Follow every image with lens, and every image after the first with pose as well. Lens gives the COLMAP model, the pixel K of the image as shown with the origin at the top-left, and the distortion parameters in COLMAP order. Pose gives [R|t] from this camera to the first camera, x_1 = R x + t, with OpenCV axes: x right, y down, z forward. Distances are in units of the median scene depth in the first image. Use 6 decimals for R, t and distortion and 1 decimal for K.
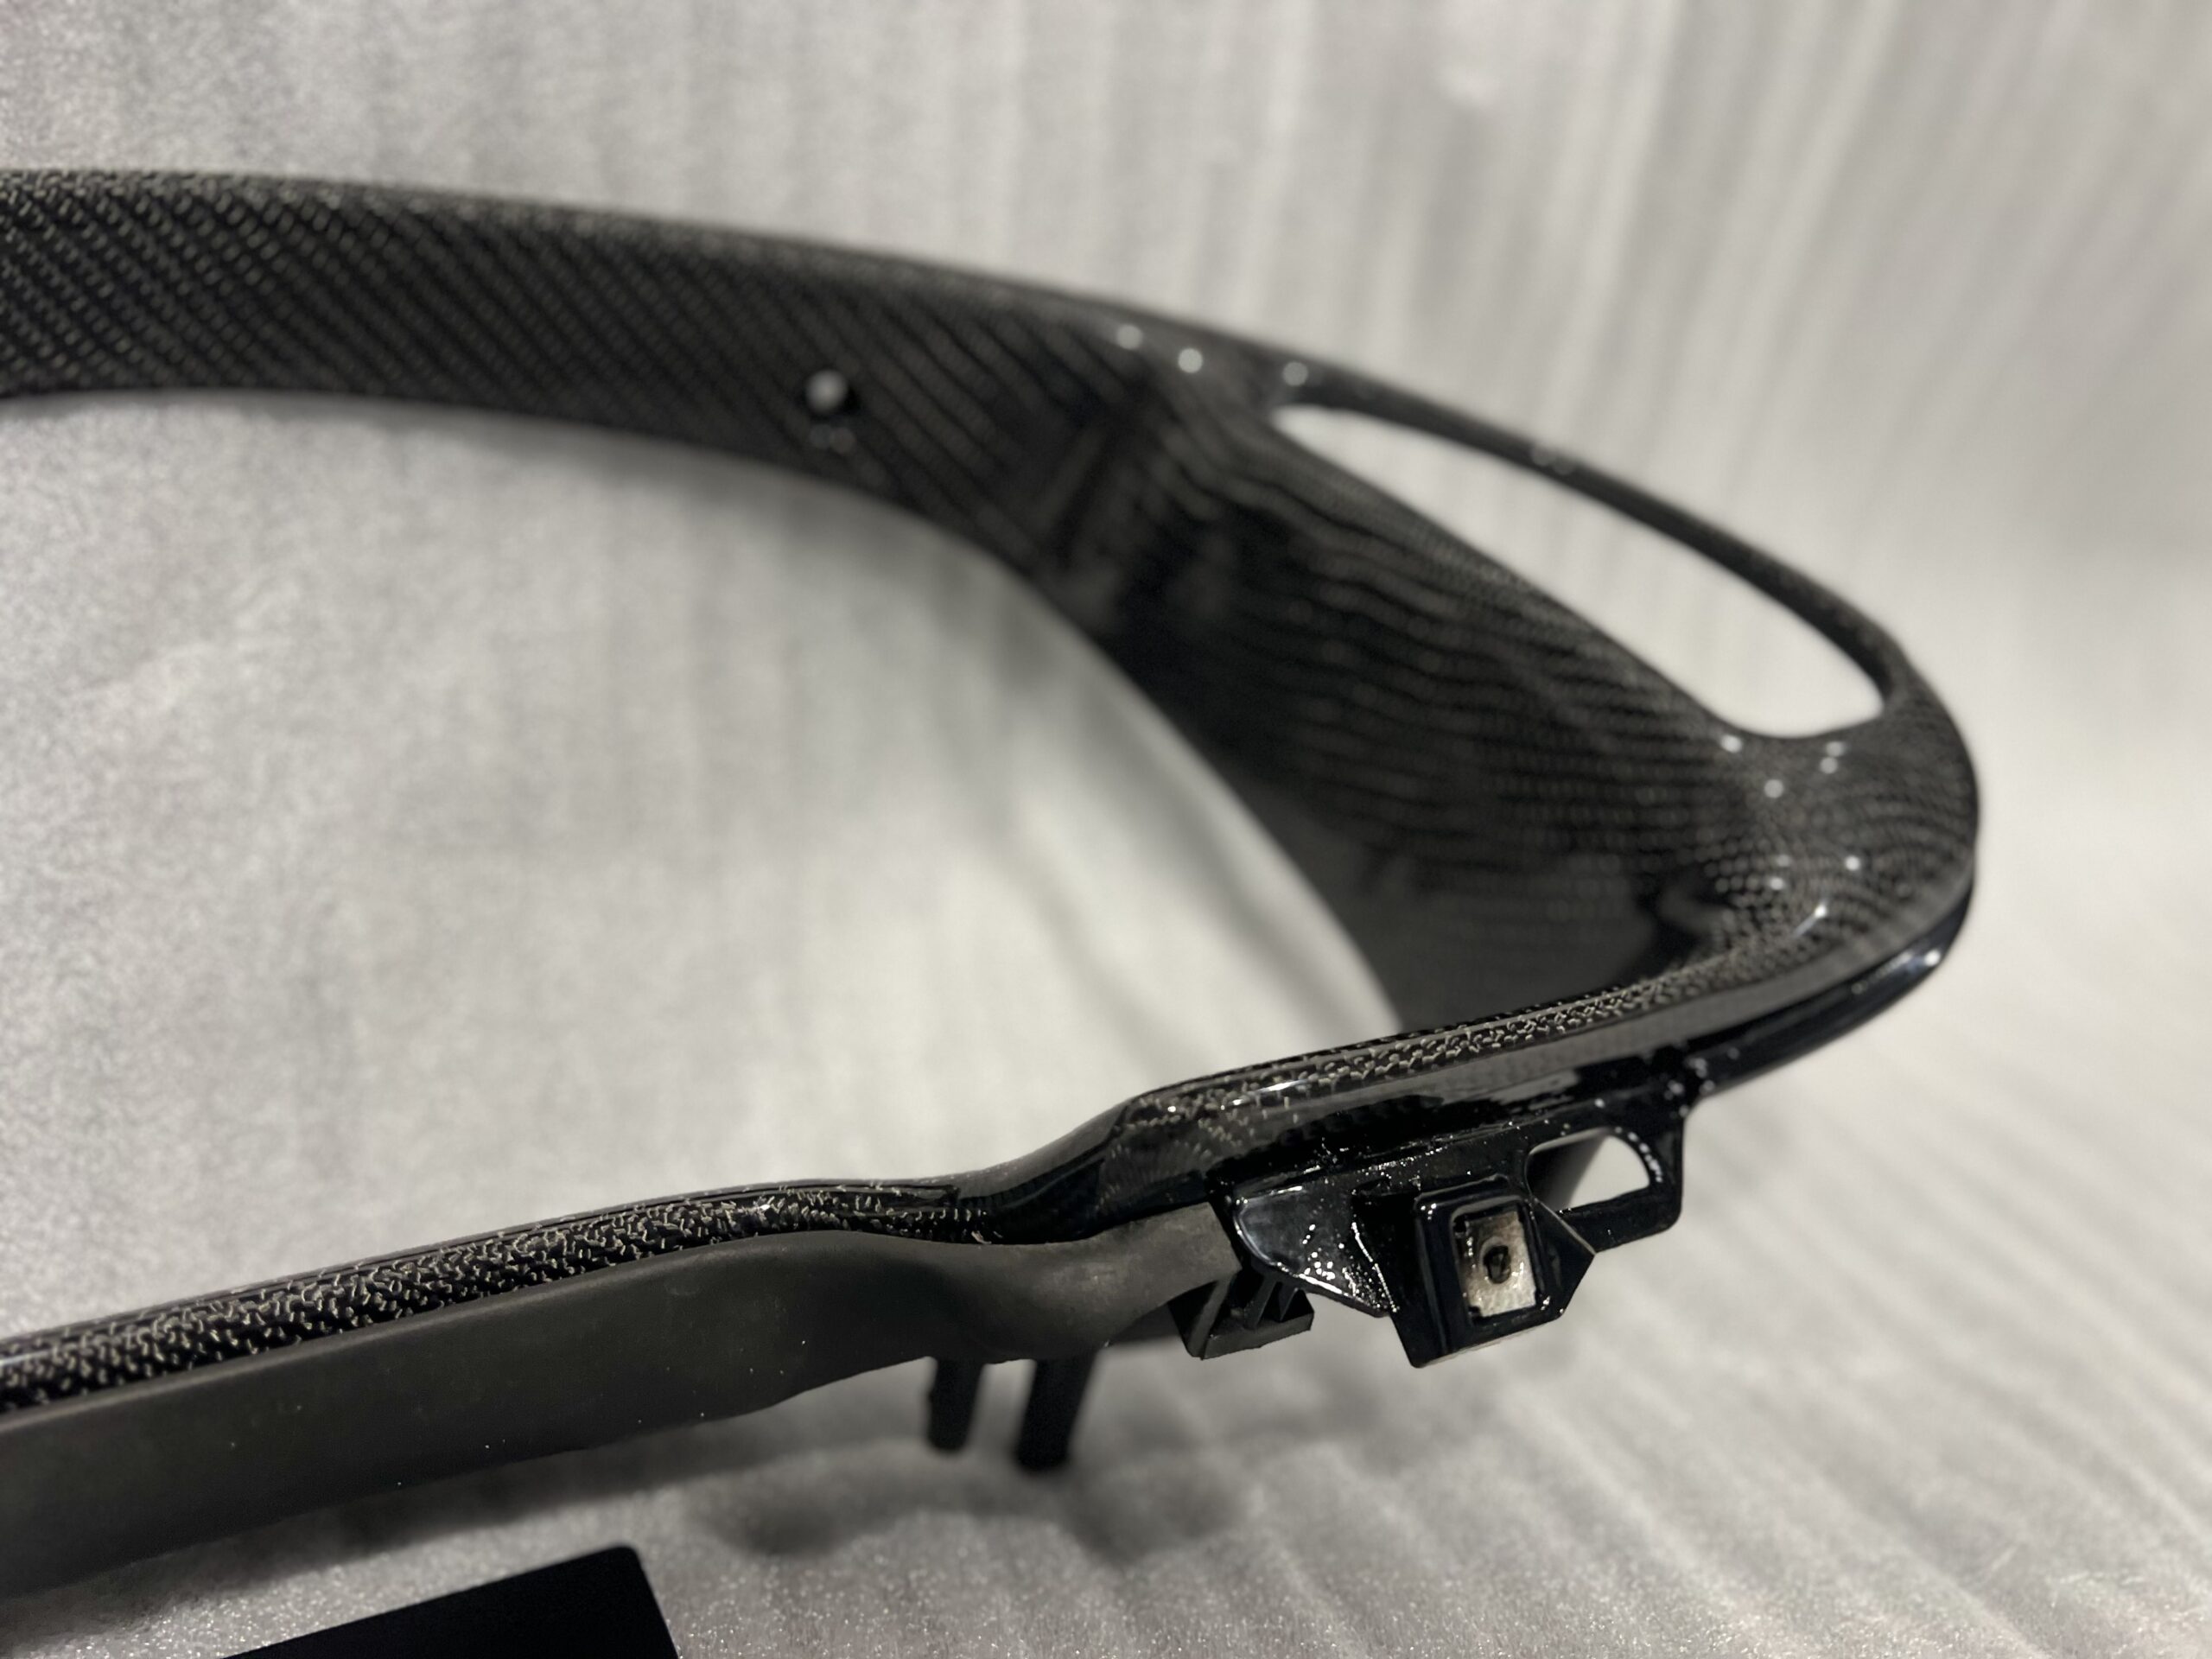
lens RADIAL K [[1696.1, 0, 1119.3], [0, 1696.1, 842.9], [0, 0, 1]] dist [0.023572, -0.052972]
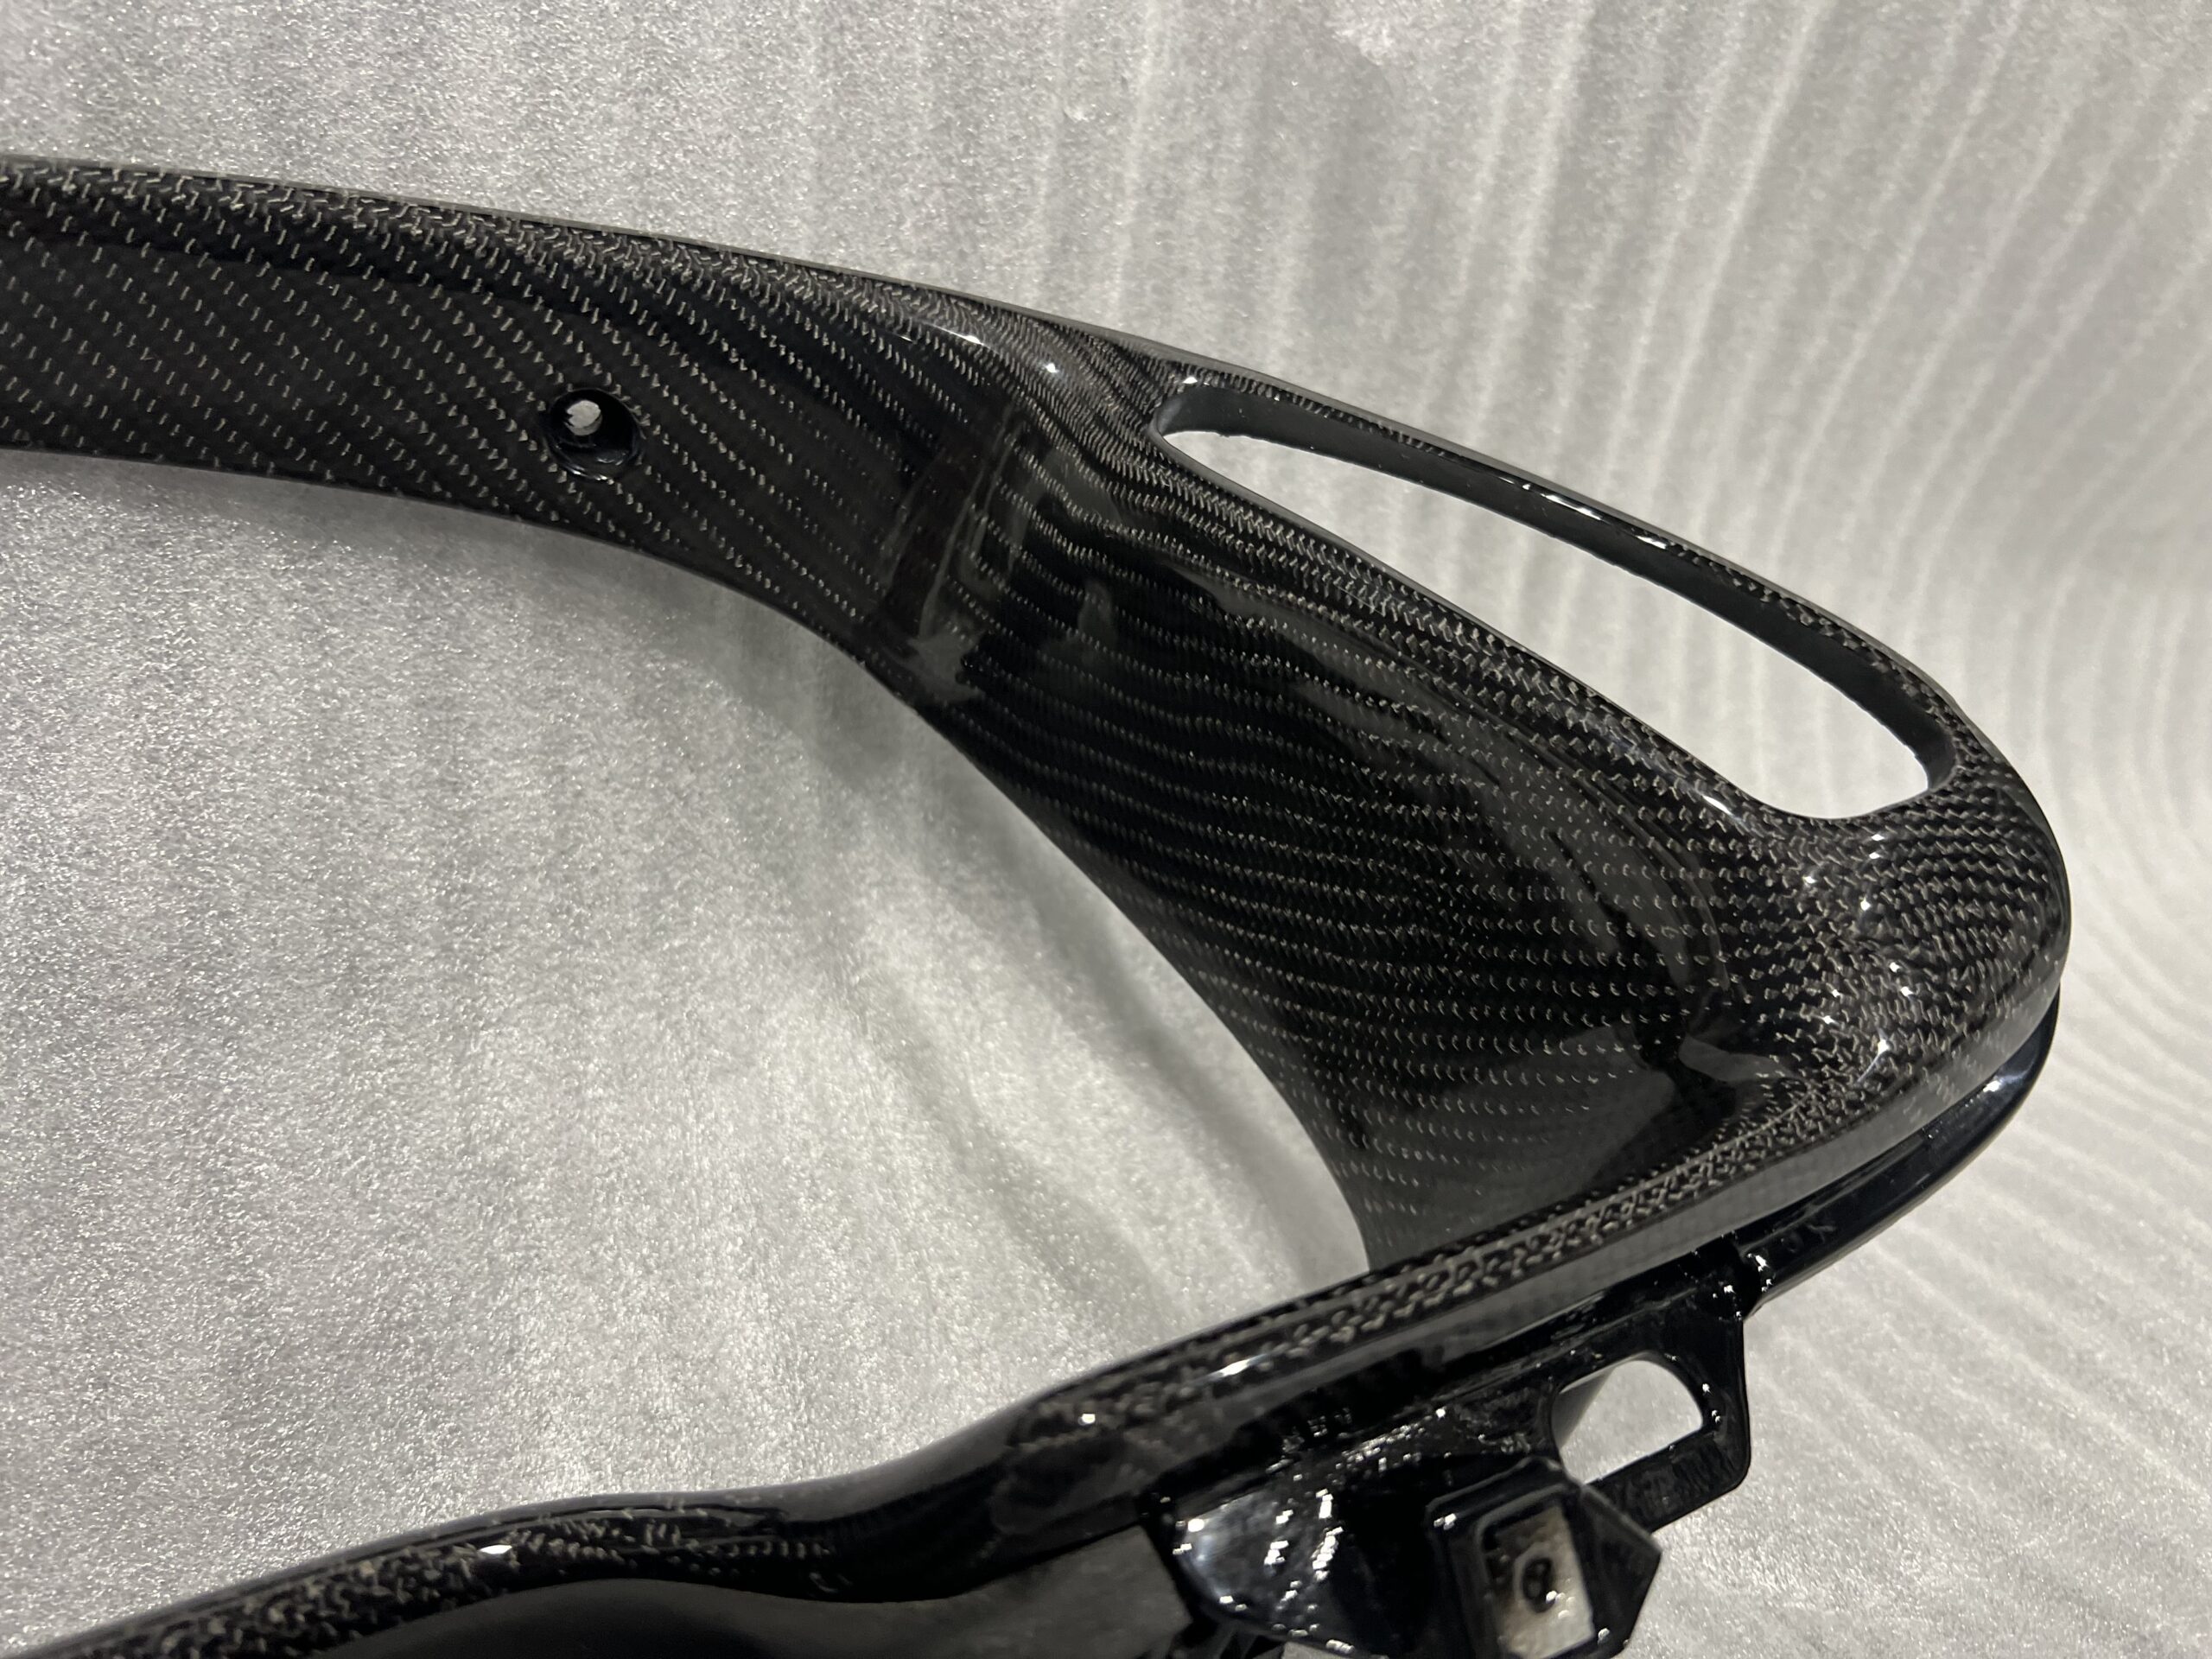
lens RADIAL K [[1714.7, 0, 1106.0], [0, 1714.7, 829.5], [0, 0, 1]] dist [-0.007158, -0.006771]
pose [[0.995981, -0.040899, 0.079686, -0.006526], [0.042745, 0.998852, -0.021606, -0.061217], [-0.078711, 0.024925, 0.996586, 0.253678]]
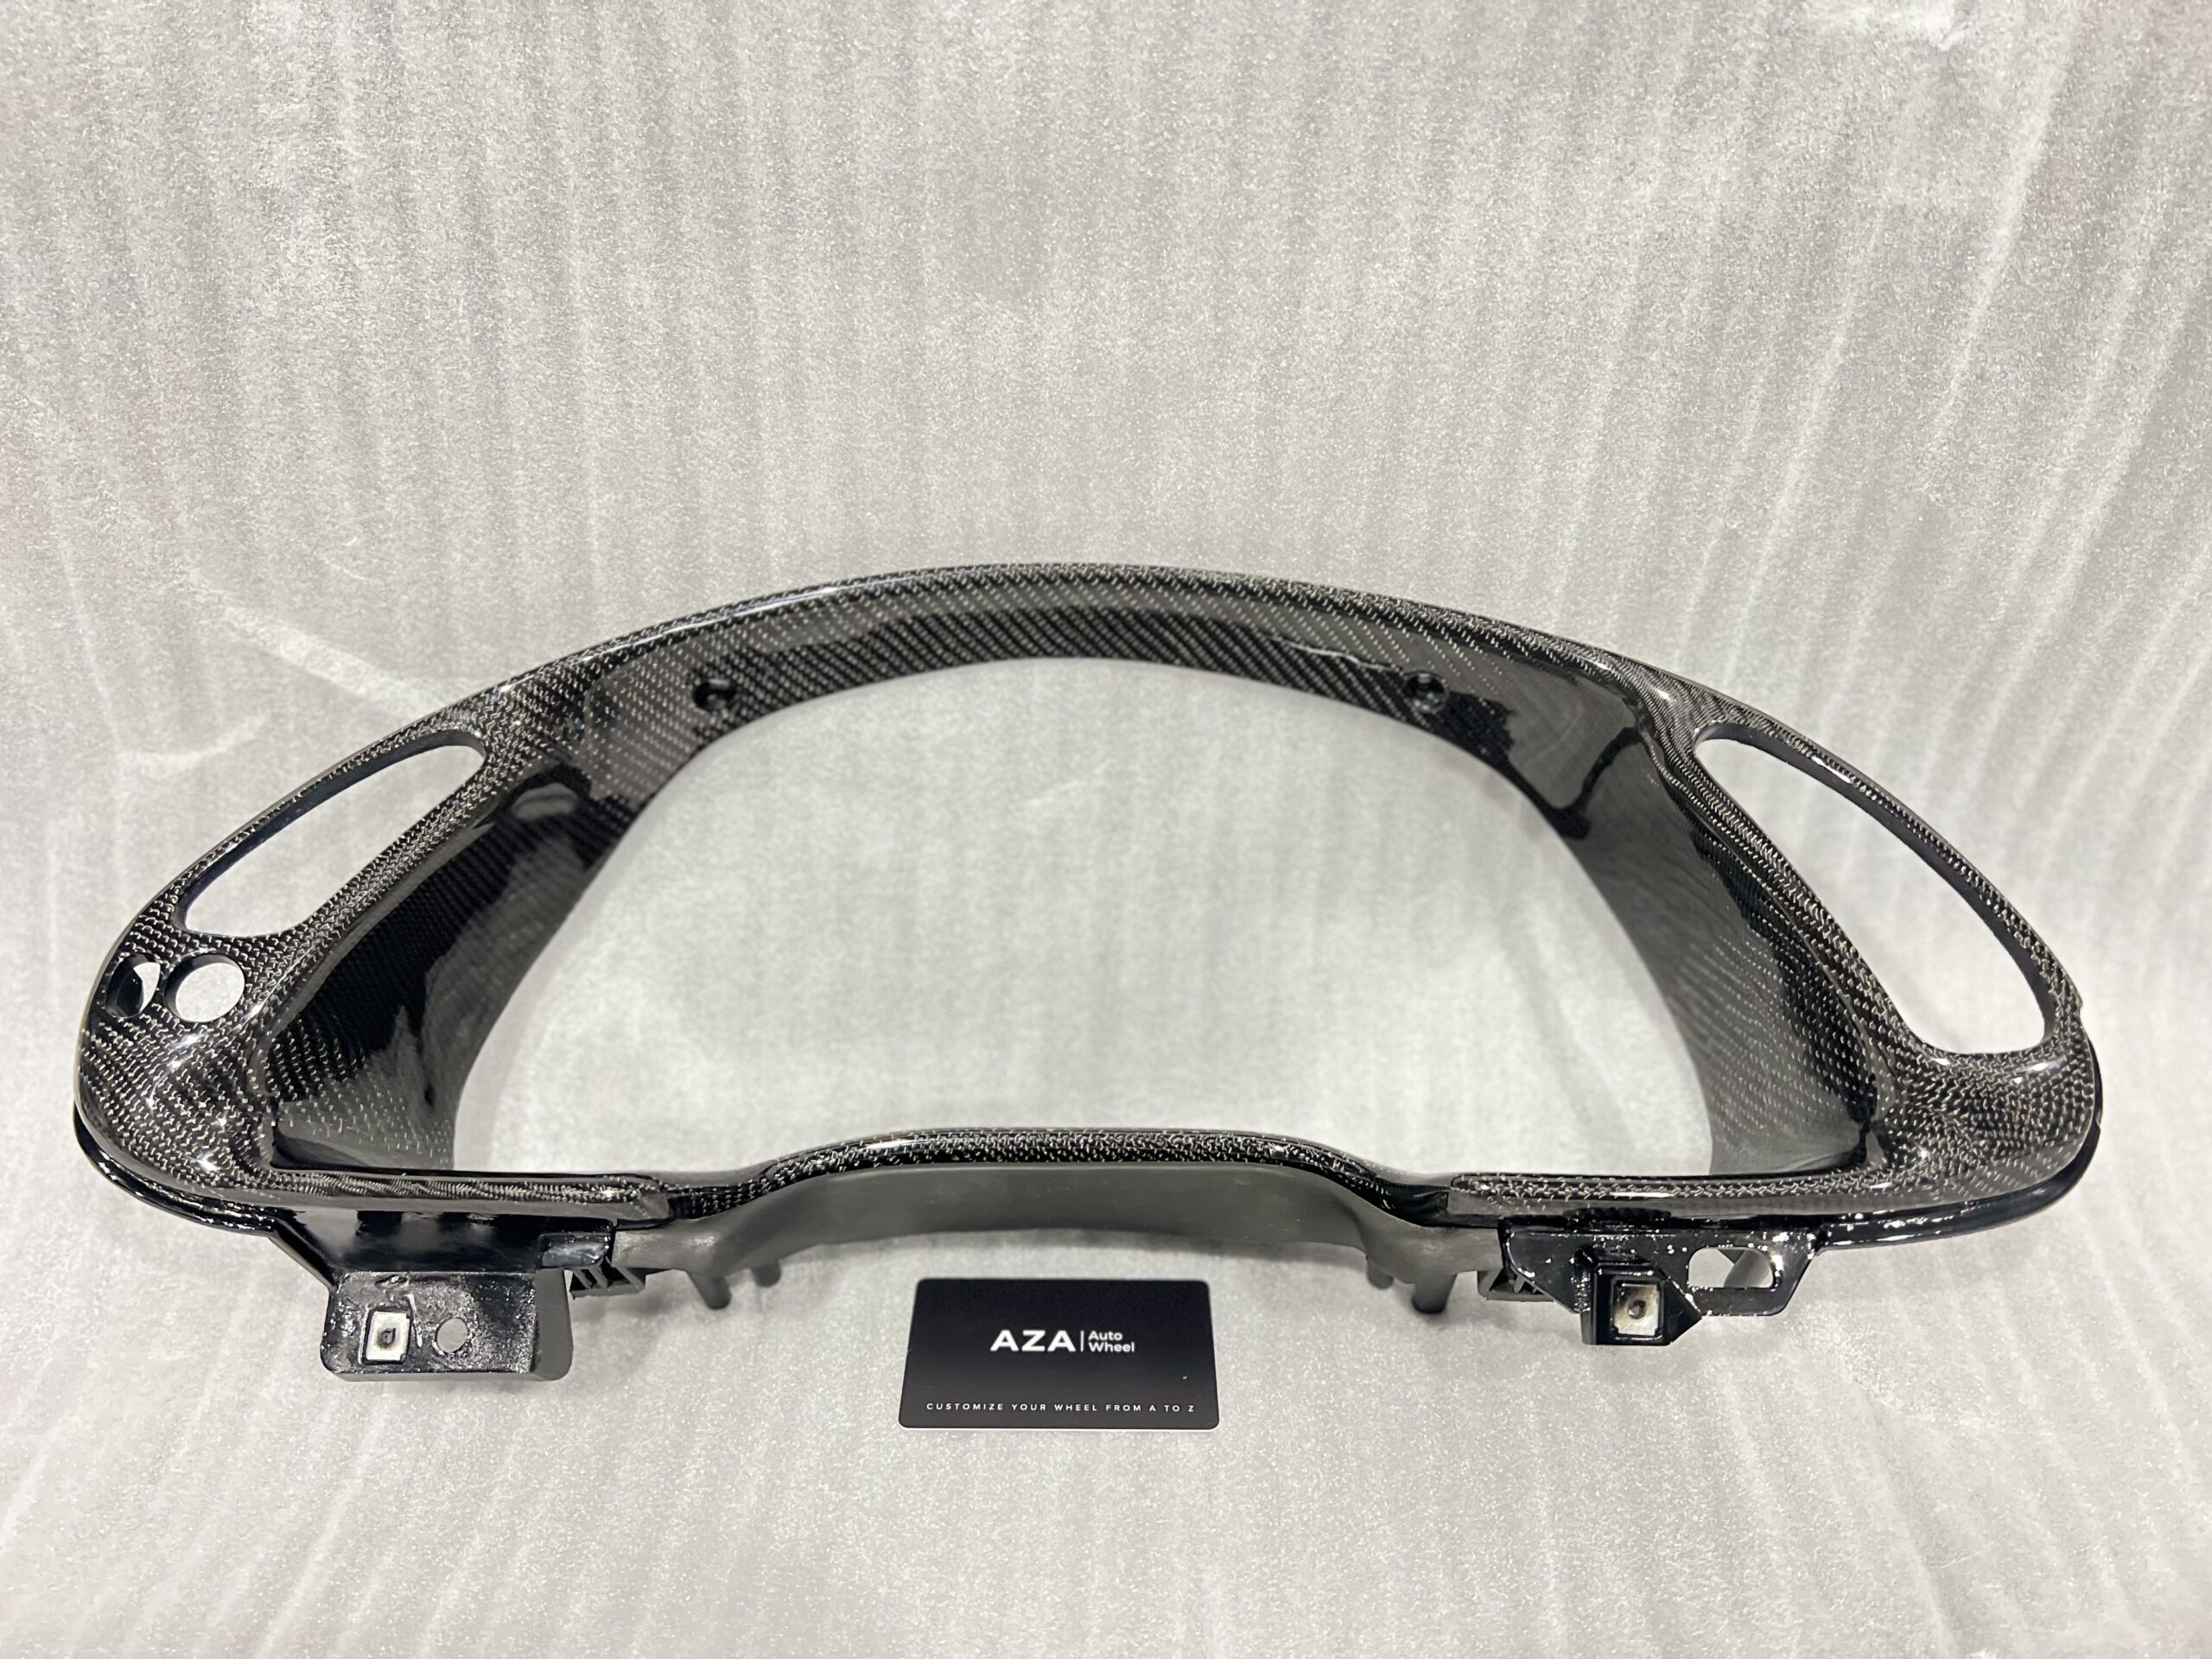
lens RADIAL K [[1696.1, 0, 1119.3], [0, 1696.1, 842.9], [0, 0, 1]] dist [0.023572, -0.052972]
pose [[0.884408, 0.218012, -0.412665, 0.344339], [-0.134271, 0.965666, 0.222399, -0.532460], [0.446982, -0.141283, 0.883315, -0.756423]]
